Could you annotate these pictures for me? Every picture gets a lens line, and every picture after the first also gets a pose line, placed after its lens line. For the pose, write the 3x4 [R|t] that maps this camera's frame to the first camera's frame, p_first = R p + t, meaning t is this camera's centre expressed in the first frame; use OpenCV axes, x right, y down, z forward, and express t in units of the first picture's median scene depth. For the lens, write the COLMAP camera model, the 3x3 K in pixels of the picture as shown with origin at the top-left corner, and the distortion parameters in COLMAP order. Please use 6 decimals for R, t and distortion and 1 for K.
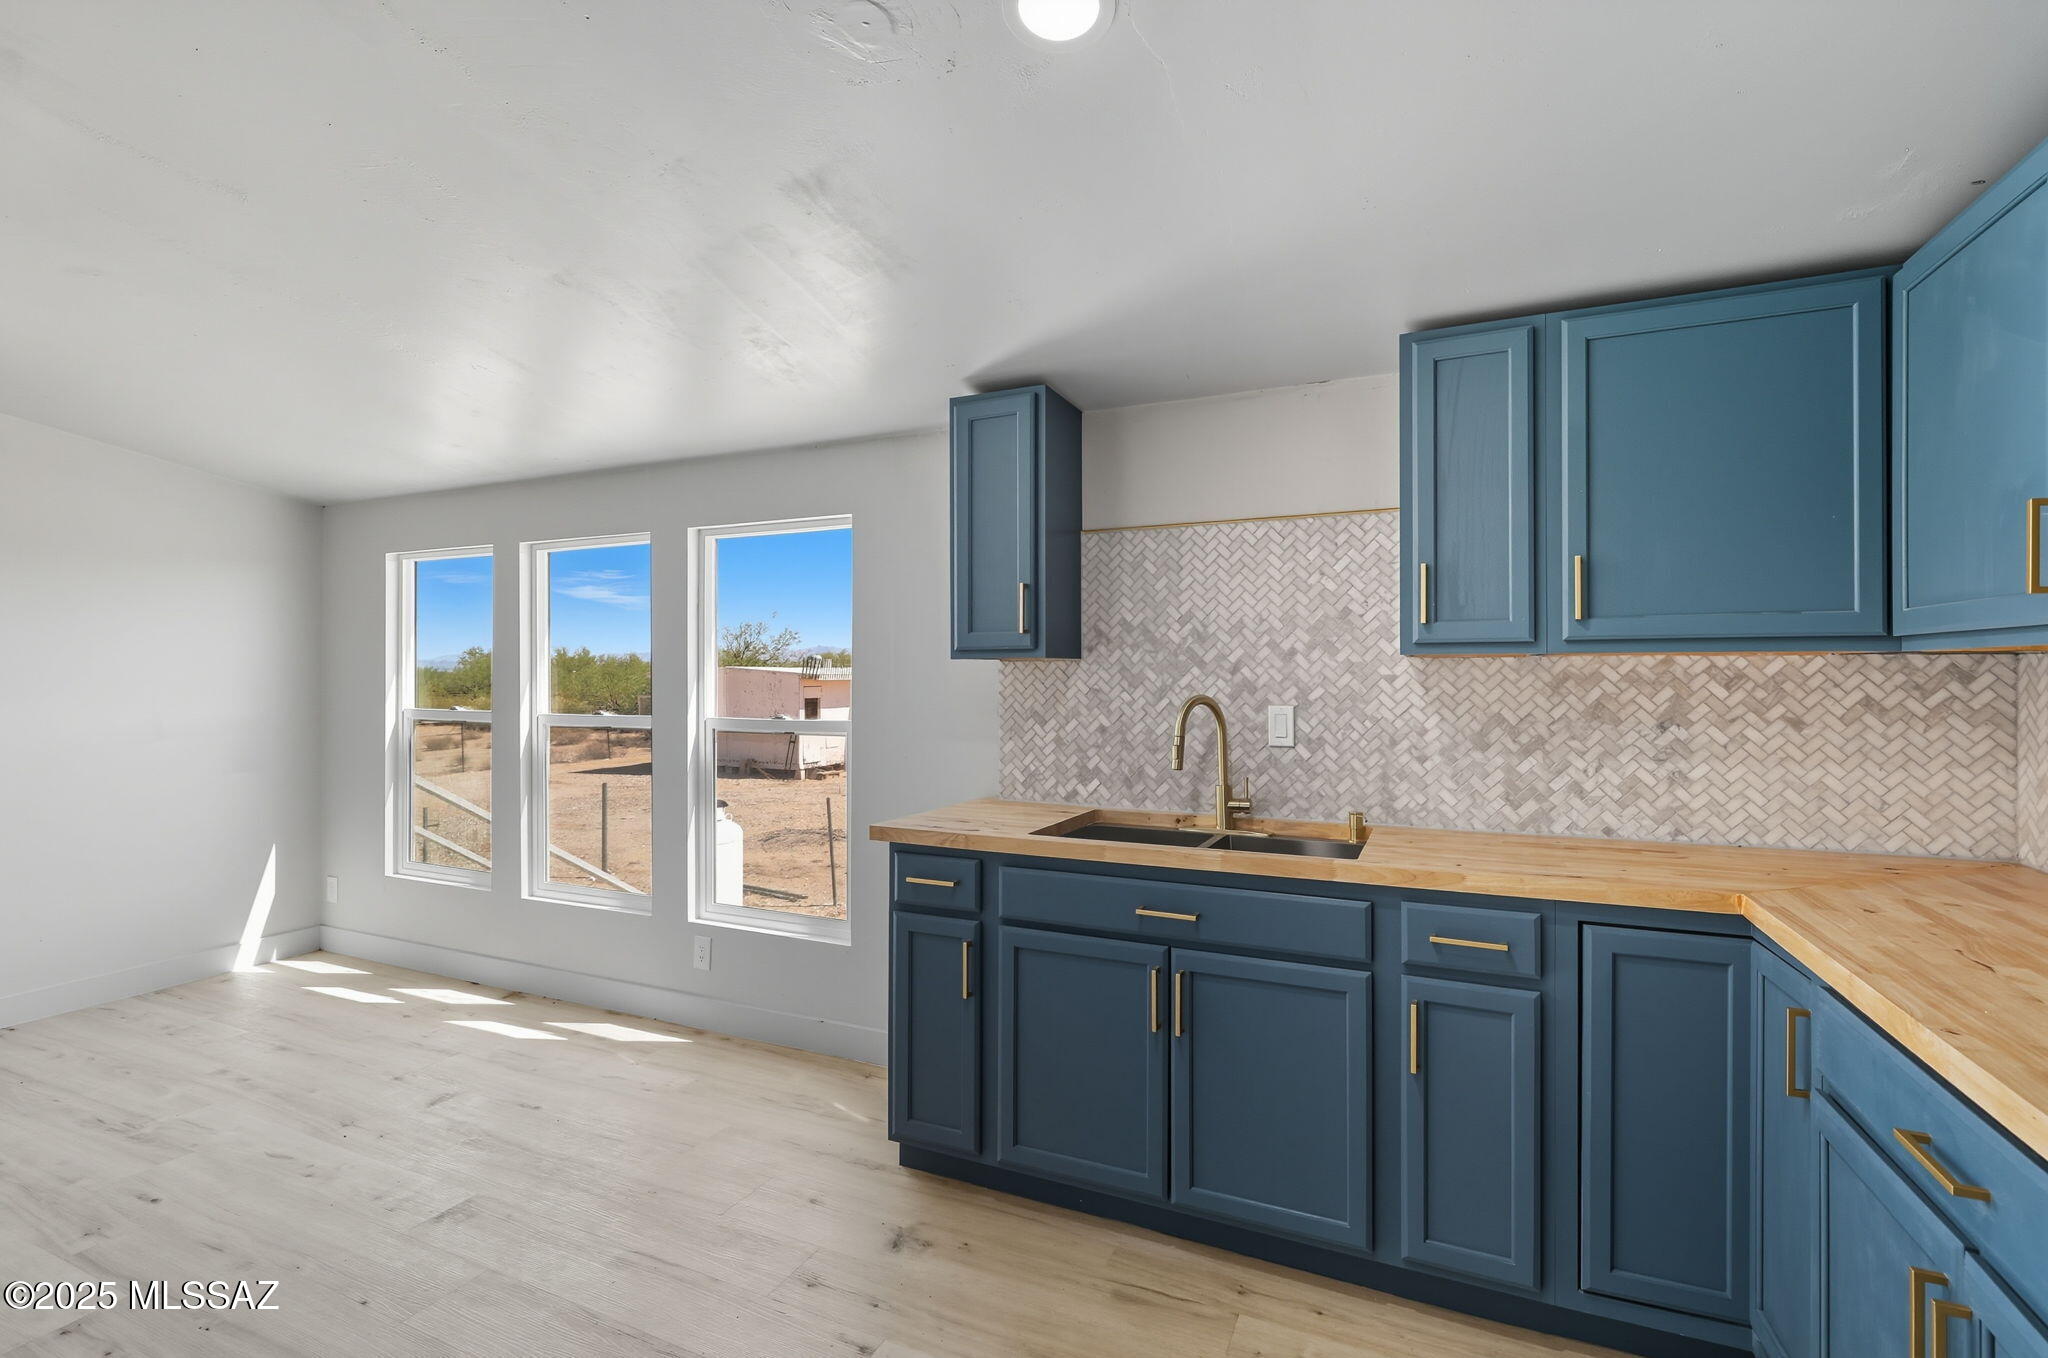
lens RADIAL K [[935.9, 0, 1018.5], [0, 935.9, 666.3], [0, 0, 1]] dist [-0.001054, 0.001150]
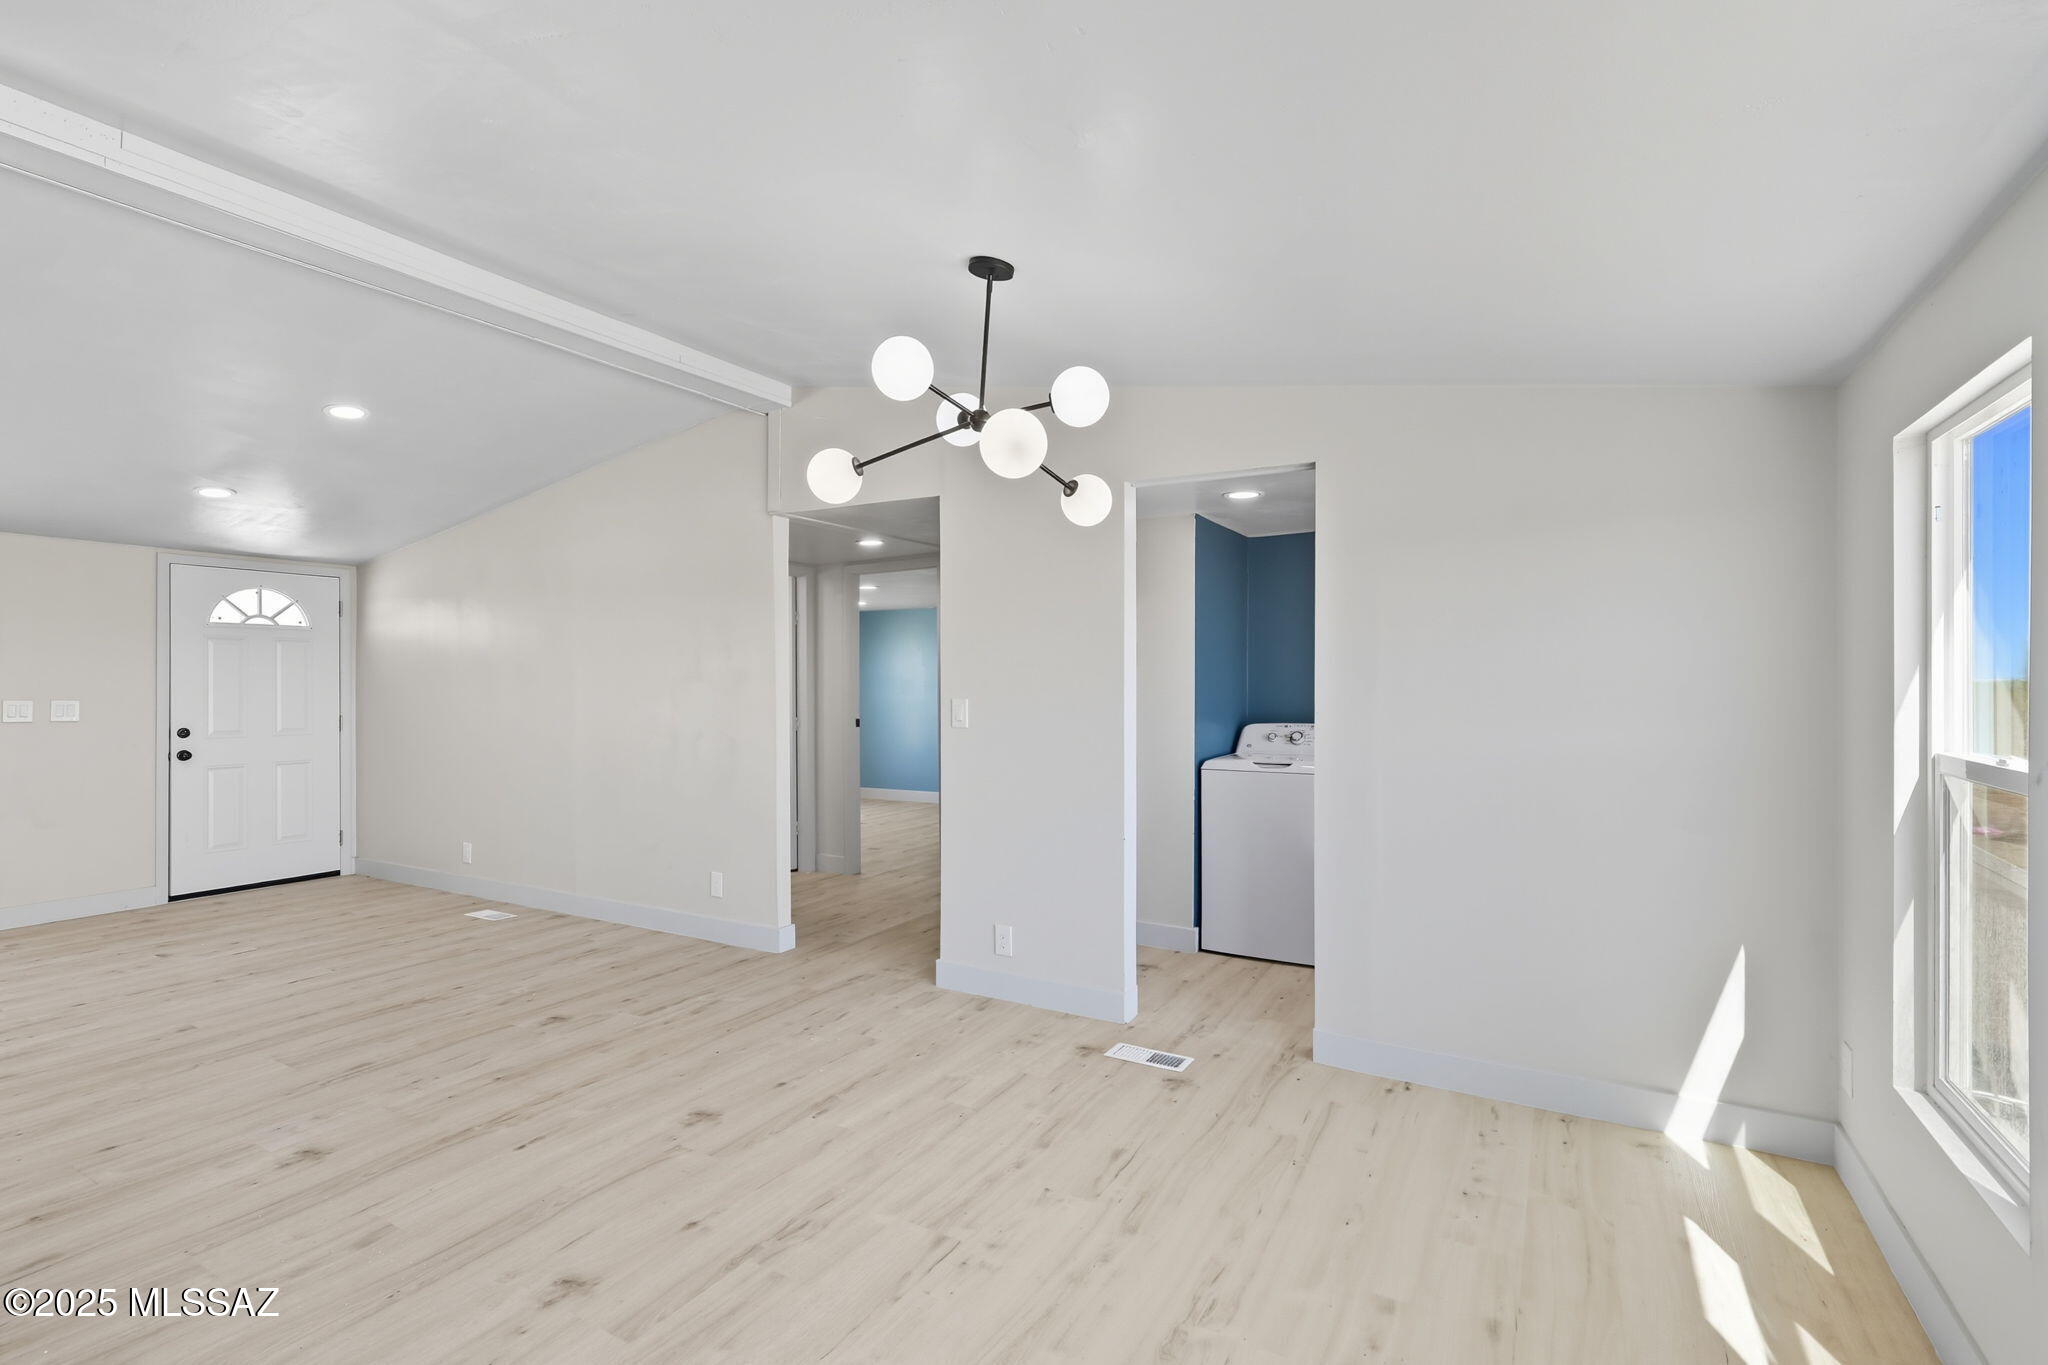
lens RADIAL K [[935.9, 0, 1028.4], [0, 935.9, 675.2], [0, 0, 1]] dist [-0.001054, 0.001150]
pose [[-0.088116, -0.007357, -0.996083, -0.156591], [0.007341, 0.999941, -0.008034, 0.008002], [0.996083, -0.008020, -0.088057, 0.659760]]
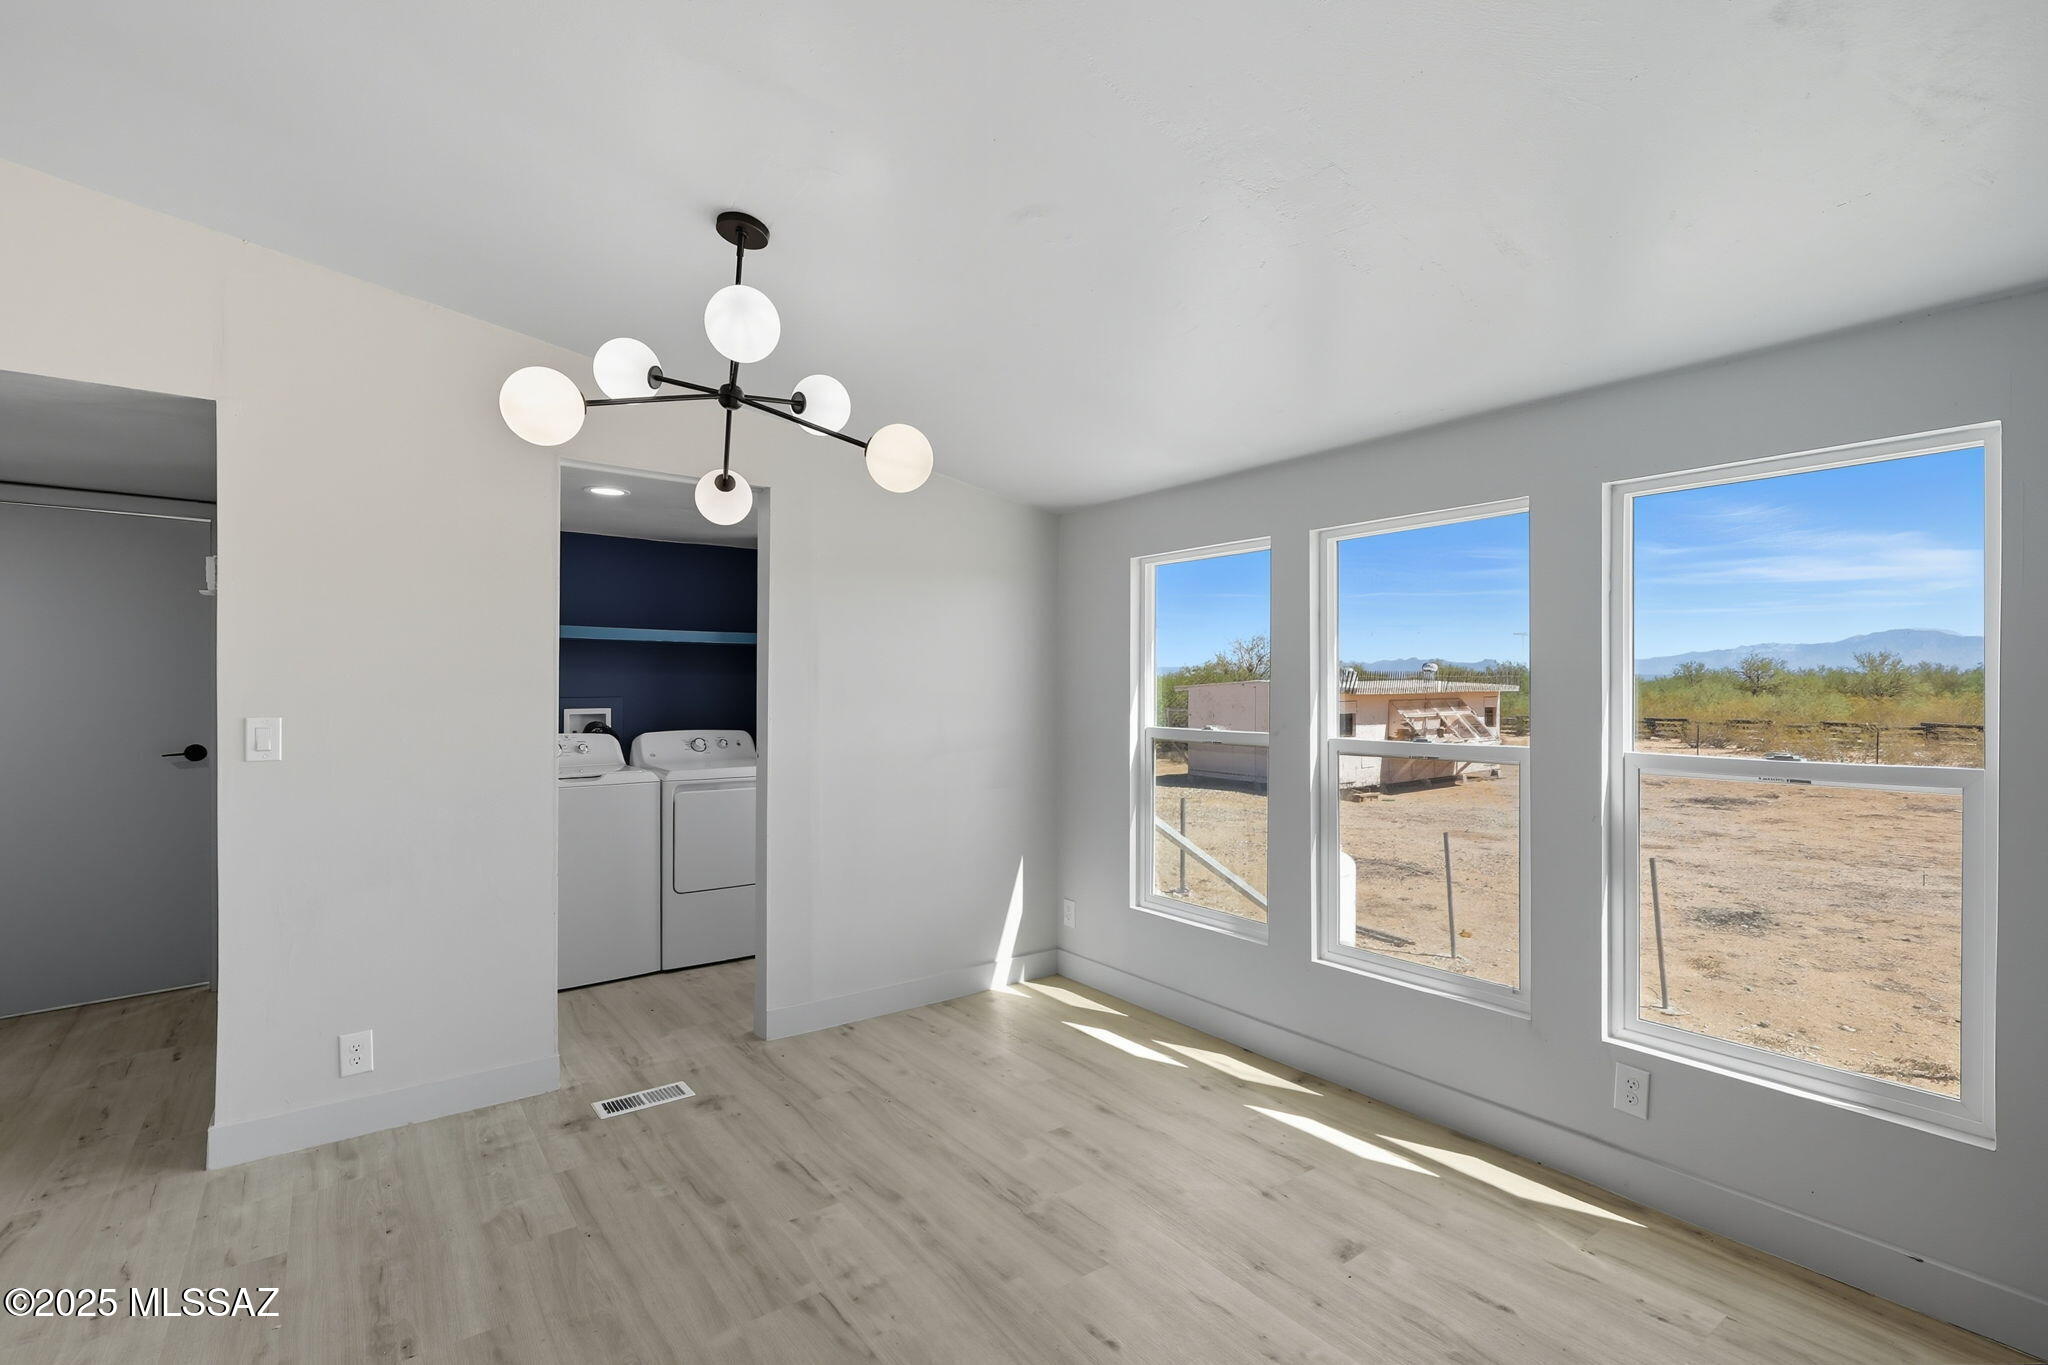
lens RADIAL K [[935.9, 0, 1018.8], [0, 935.9, 680.7], [0, 0, 1]] dist [-0.001054, 0.001150]
pose [[0.878057, -0.001852, -0.478553, -0.367650], [0.002332, 0.999997, 0.000409, -0.000282], [0.478551, -0.001475, 0.878058, 0.154890]]
